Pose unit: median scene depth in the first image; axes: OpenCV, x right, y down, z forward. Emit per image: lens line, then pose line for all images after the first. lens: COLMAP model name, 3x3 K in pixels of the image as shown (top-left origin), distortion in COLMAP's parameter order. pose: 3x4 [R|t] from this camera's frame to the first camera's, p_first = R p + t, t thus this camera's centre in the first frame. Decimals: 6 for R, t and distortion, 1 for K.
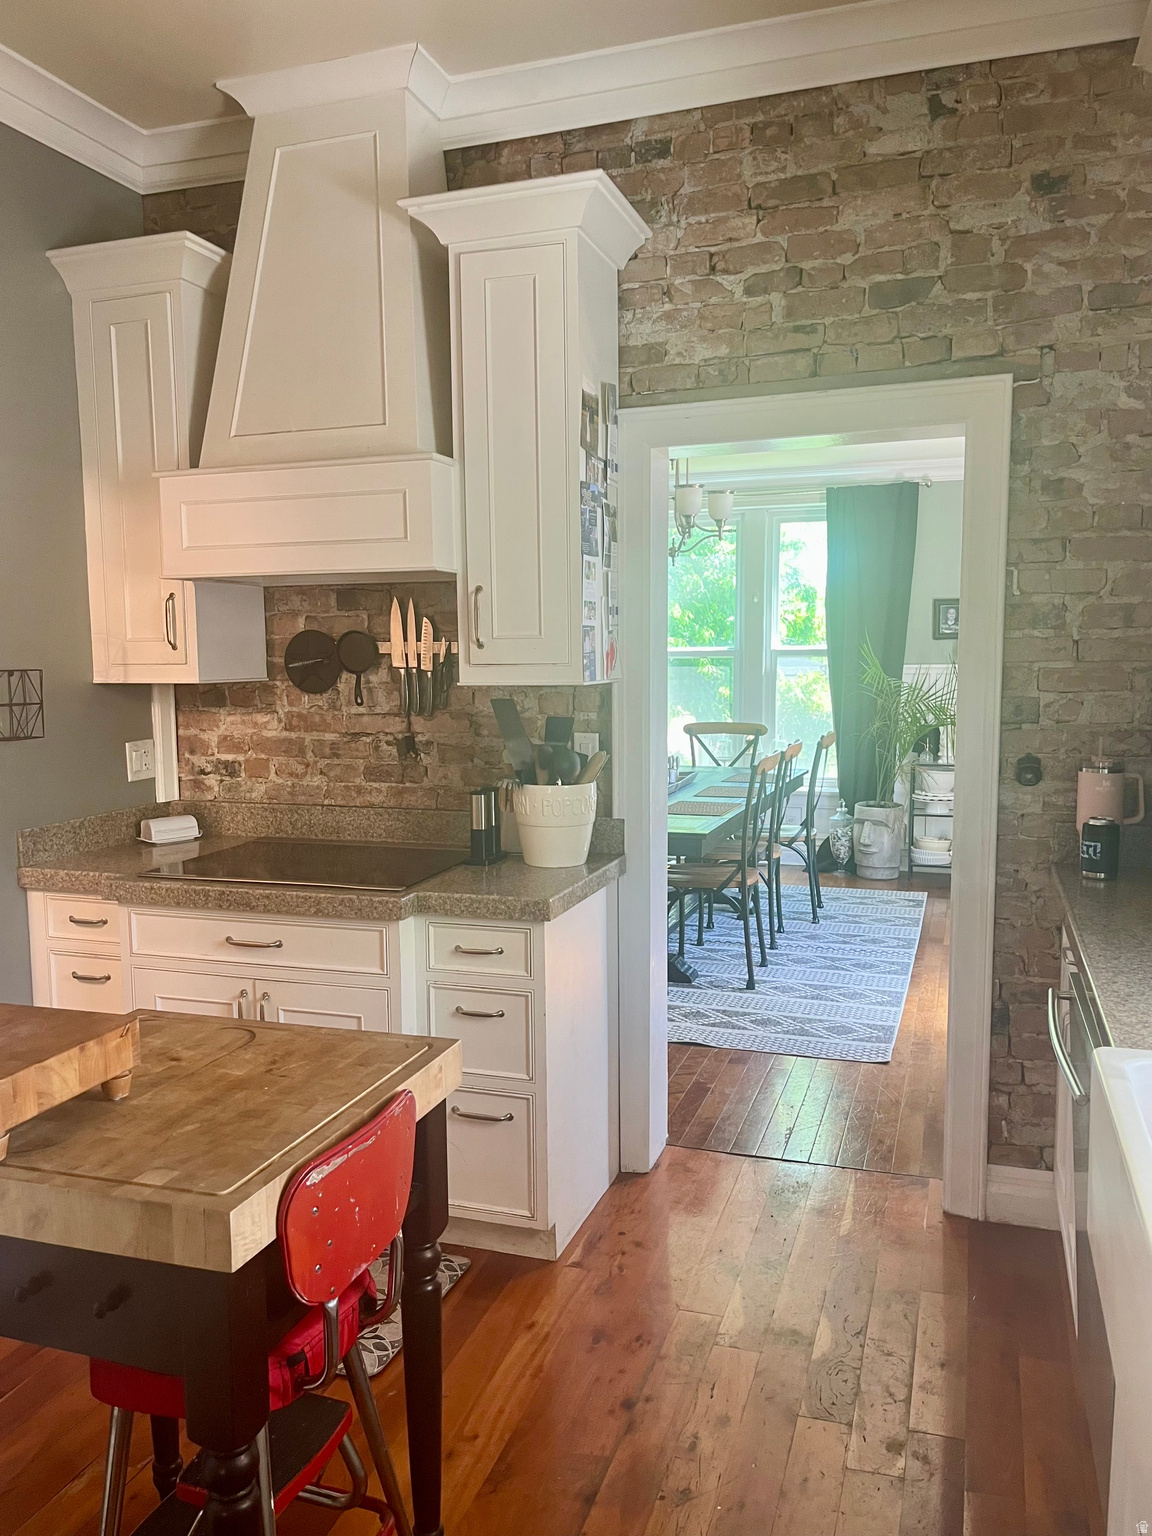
lens RADIAL K [[1215.3, 0, 577.5], [0, 1215.3, 774.1], [0, 0, 1]] dist [0.069977, -0.086227]
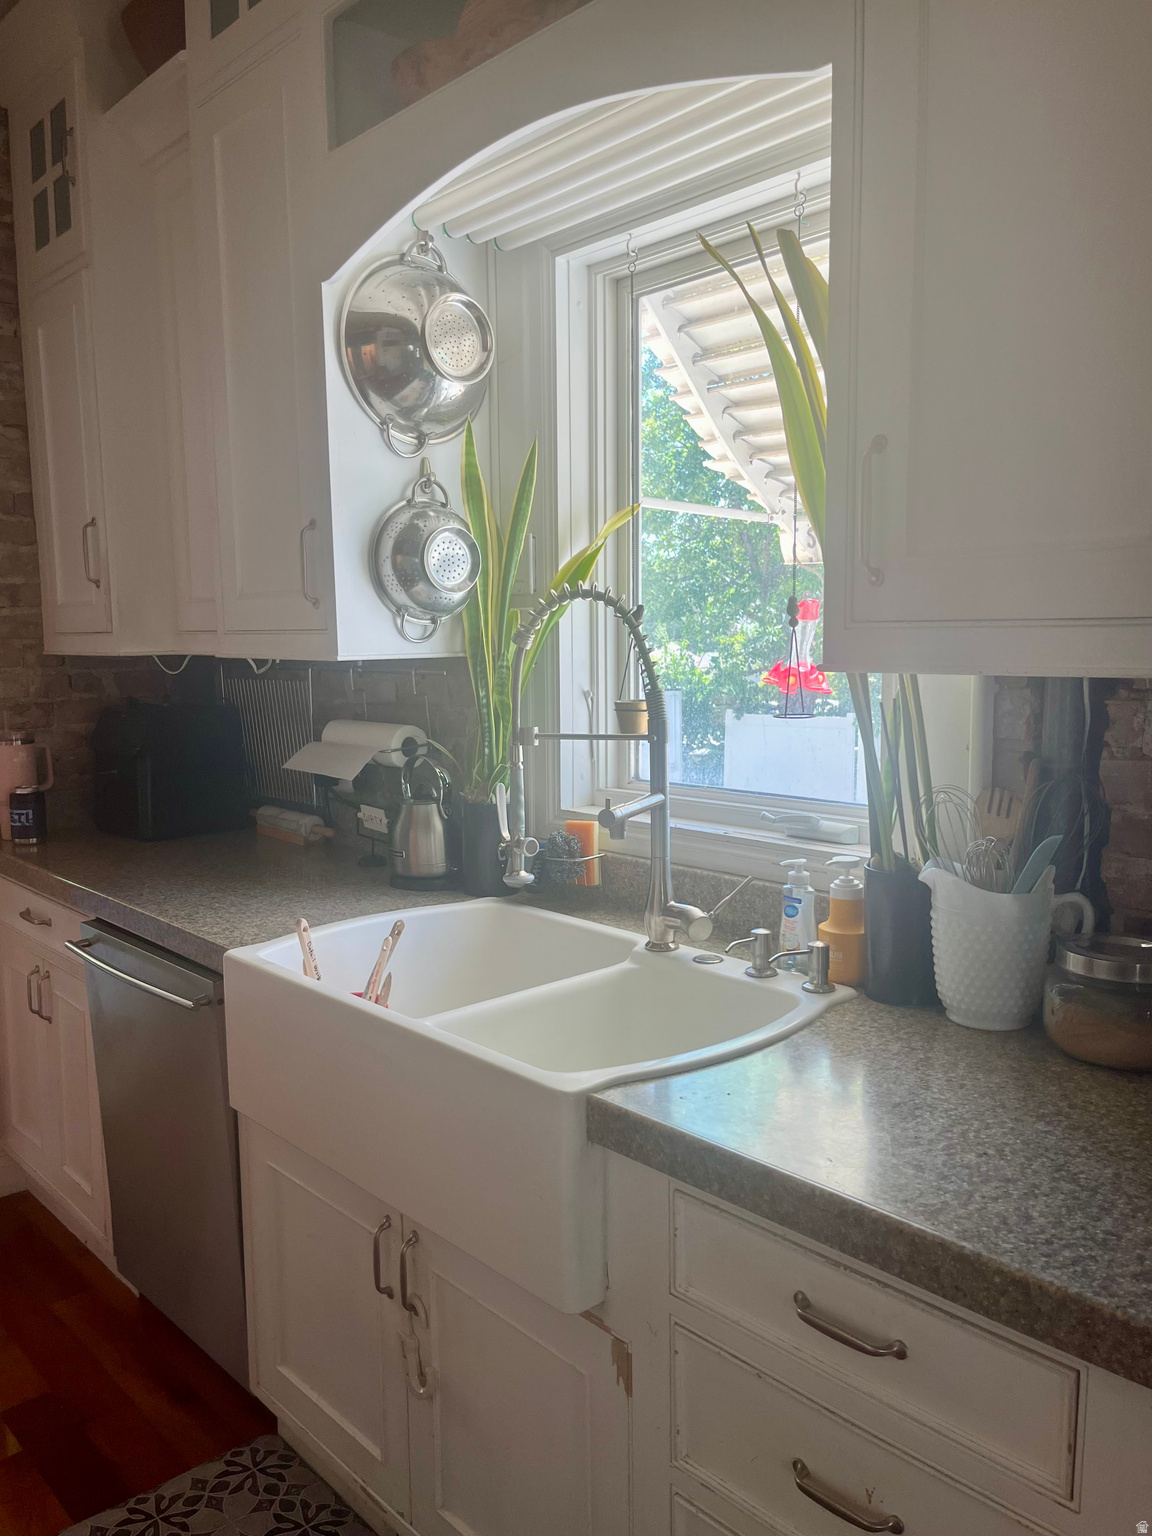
lens RADIAL K [[1215.3, 0, 581.0], [0, 1215.3, 770.9], [0, 0, 1]] dist [0.069977, -0.086227]
pose [[0.501590, -0.099469, 0.859368, -0.353753], [0.096334, 0.993612, 0.058780, 0.009083], [-0.859725, 0.053303, 0.507968, 0.076886]]
